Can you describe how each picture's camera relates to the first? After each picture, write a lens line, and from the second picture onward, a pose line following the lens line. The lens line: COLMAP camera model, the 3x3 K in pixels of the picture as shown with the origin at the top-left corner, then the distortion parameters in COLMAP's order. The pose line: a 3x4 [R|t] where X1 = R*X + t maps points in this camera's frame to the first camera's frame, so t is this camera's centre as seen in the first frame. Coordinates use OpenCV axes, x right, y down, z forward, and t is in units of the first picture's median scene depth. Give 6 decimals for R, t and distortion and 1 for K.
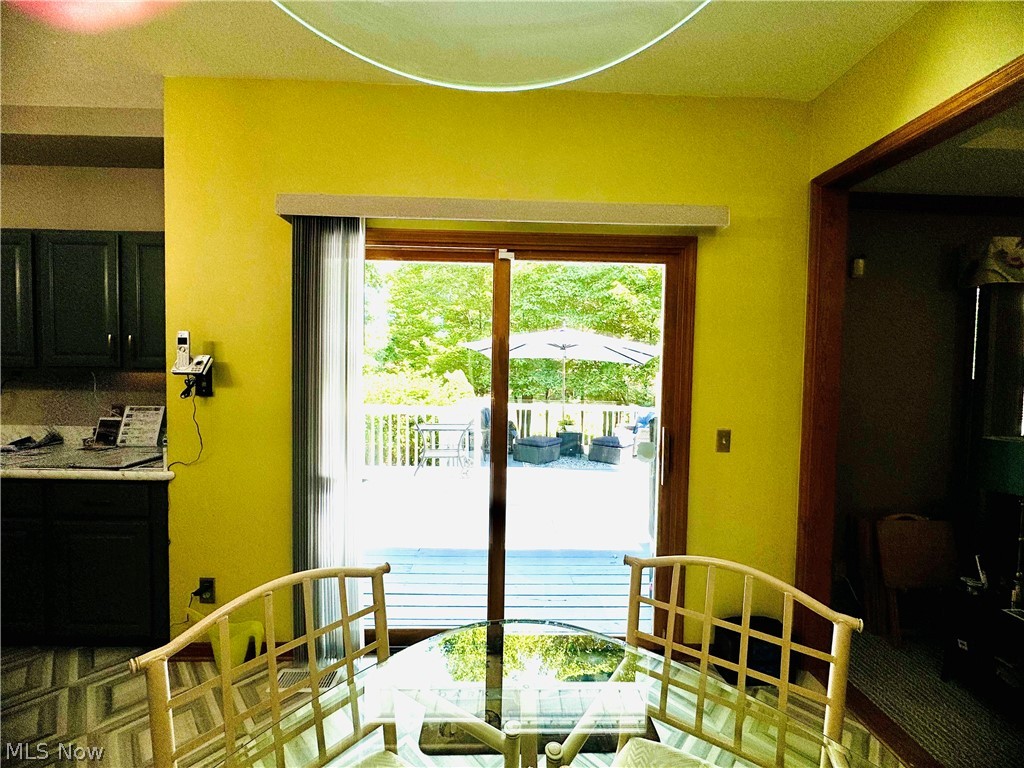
lens RADIAL K [[407.5, 0, 512.0], [0, 407.5, 384.0], [0, 0, 1]] dist [0.000221, 0.000149]
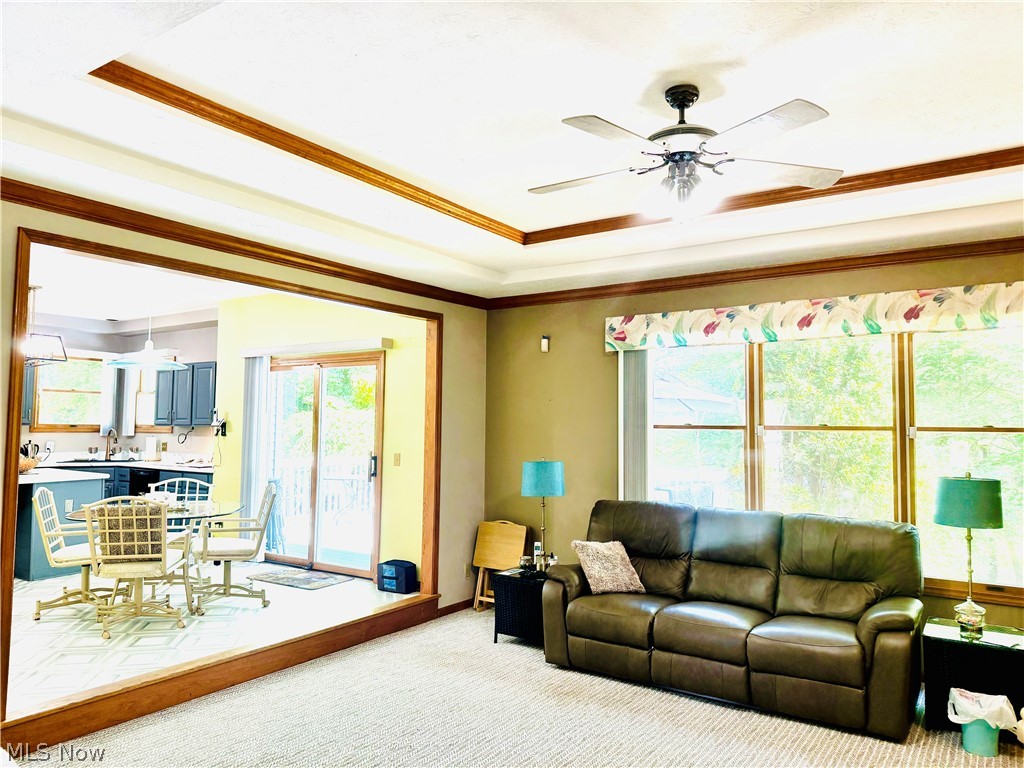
lens RADIAL K [[715.4, 0, 512.0], [0, 715.4, 384.0], [0, 0, 1]] dist [0.047833, -0.072229]
pose [[0.813192, -0.045364, -0.580225, 2.904416], [-0.017124, 0.994661, -0.101765, 0.123149], [0.581744, 0.092691, 0.808073, -1.333745]]
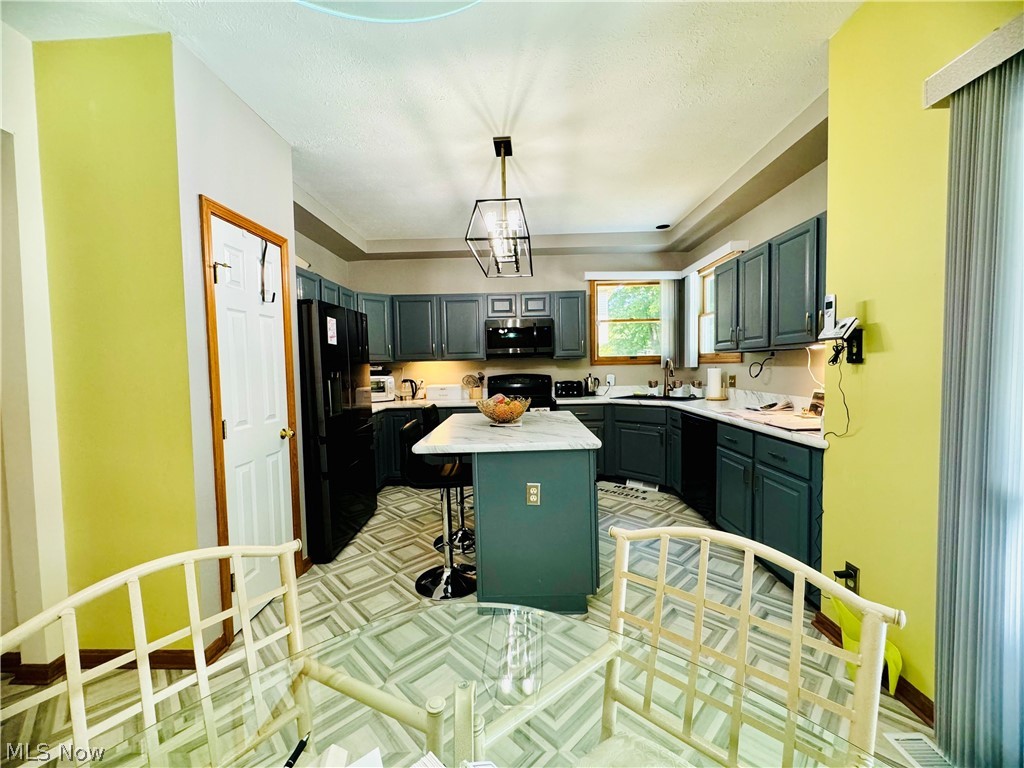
lens RADIAL K [[407.5, 0, 512.0], [0, 407.5, 384.0], [0, 0, 1]] dist [0.000221, 0.000149]
pose [[-0.038953, 0.027696, -0.998857, 0.181471], [-0.017779, 0.999438, 0.028406, 0.064314], [0.999083, 0.018865, -0.038439, 0.279238]]
